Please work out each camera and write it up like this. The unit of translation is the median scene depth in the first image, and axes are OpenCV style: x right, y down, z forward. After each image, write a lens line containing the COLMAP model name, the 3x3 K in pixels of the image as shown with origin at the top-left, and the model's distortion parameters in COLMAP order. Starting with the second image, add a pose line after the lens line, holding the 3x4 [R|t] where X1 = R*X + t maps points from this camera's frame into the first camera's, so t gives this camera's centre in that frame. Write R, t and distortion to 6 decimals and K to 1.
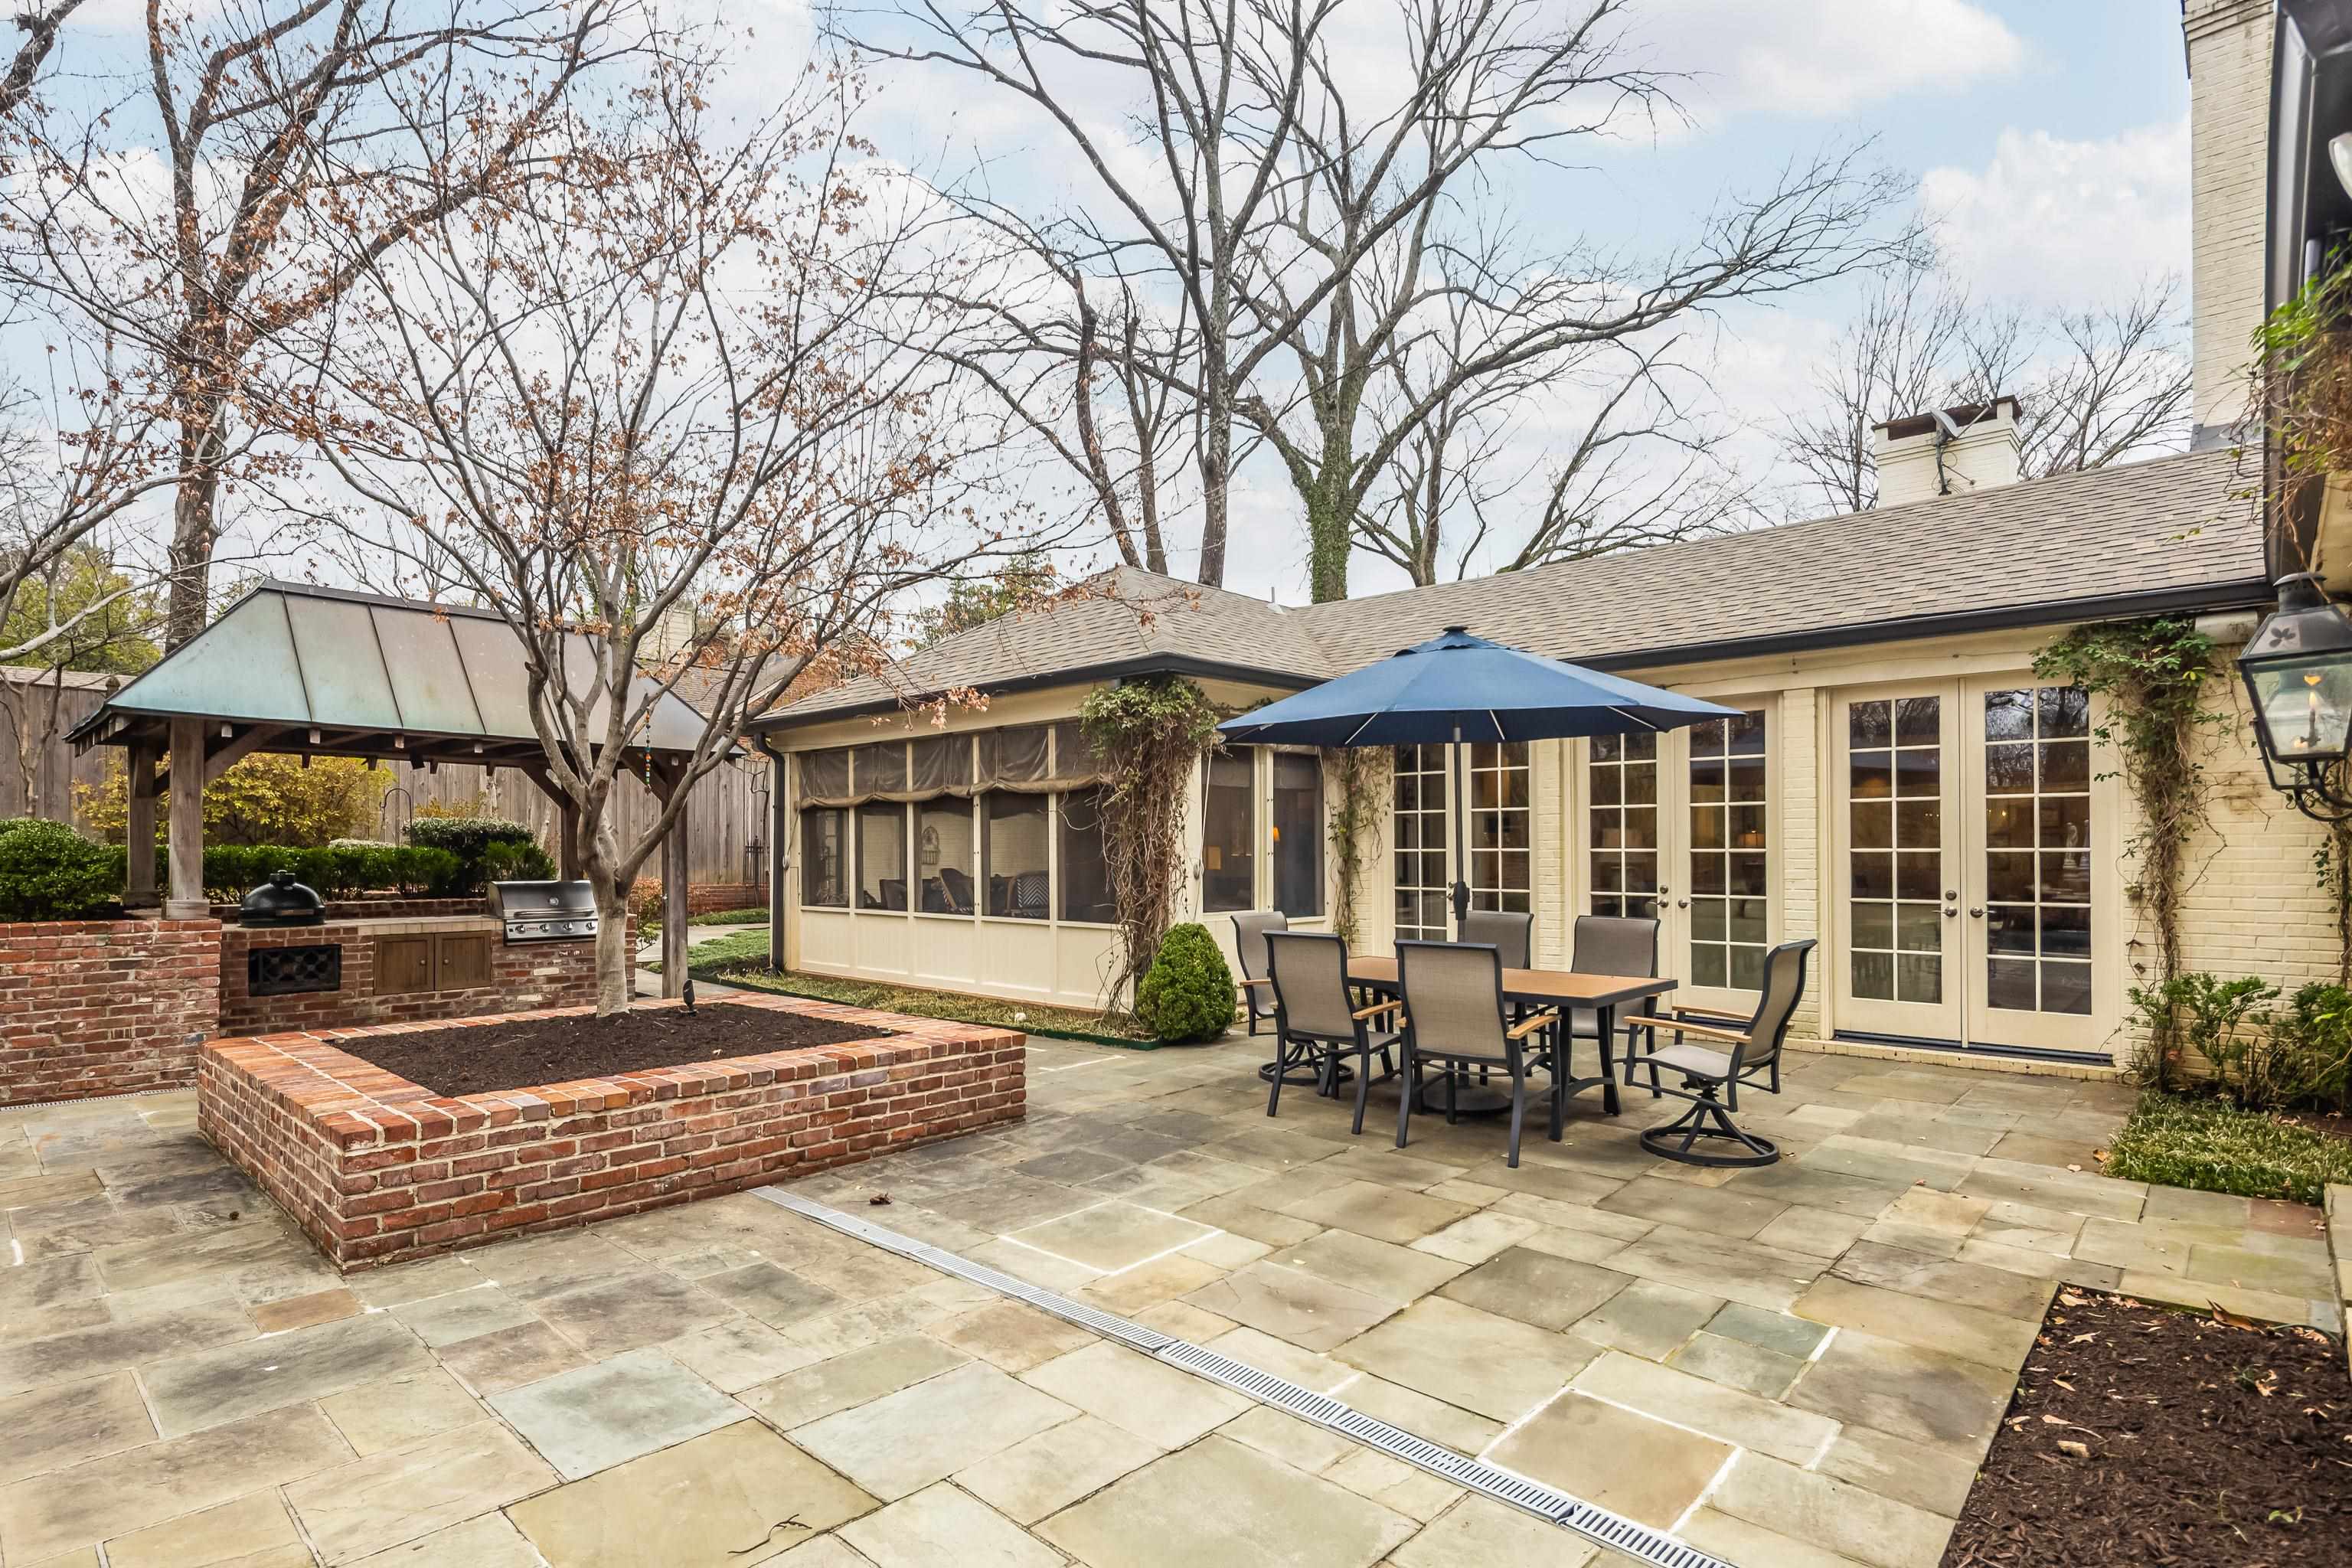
lens RADIAL K [[1155.7, 0, 1176.0], [0, 1155.7, 784.0], [0, 0, 1]] dist [0.001122, 0.000144]
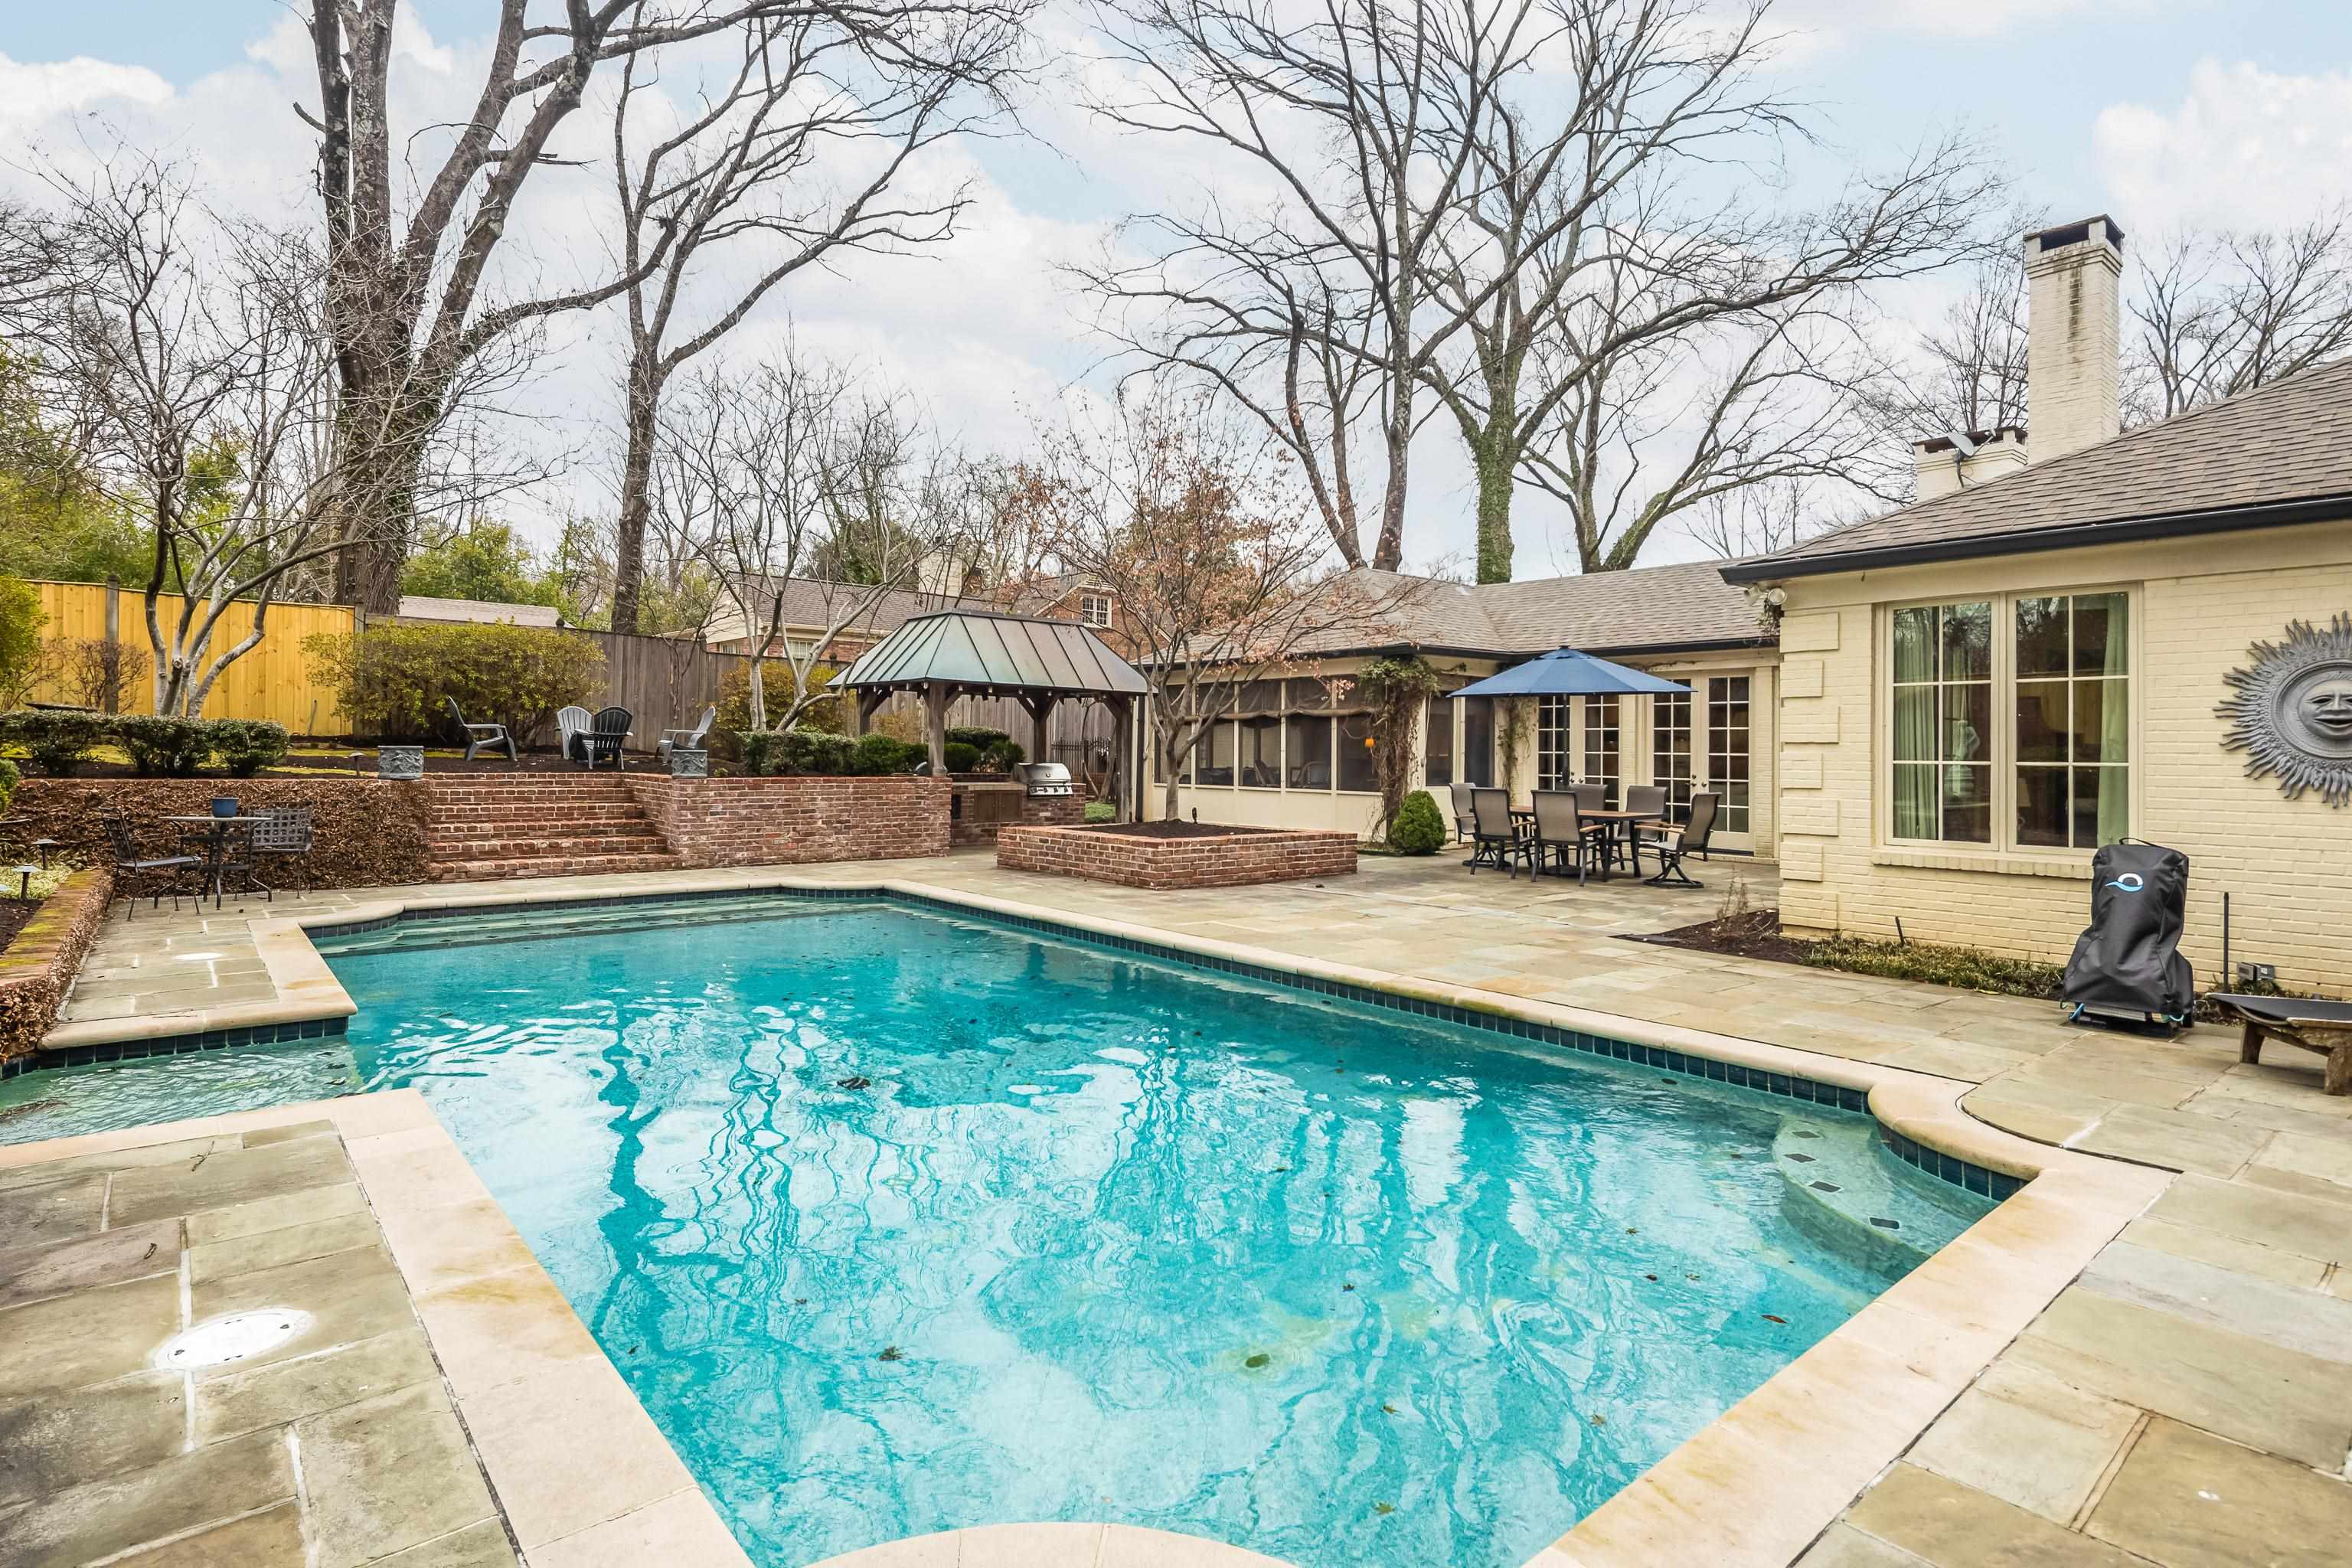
lens RADIAL K [[1185.5, 0, 1176.9], [0, 1185.5, 716.8], [0, 0, 1]] dist [-0.000488, -0.000073]
pose [[0.992344, 0.009017, -0.123176, -0.042158], [-0.005734, 0.999619, 0.026983, -0.013334], [0.123373, -0.026070, 0.992018, -0.271742]]
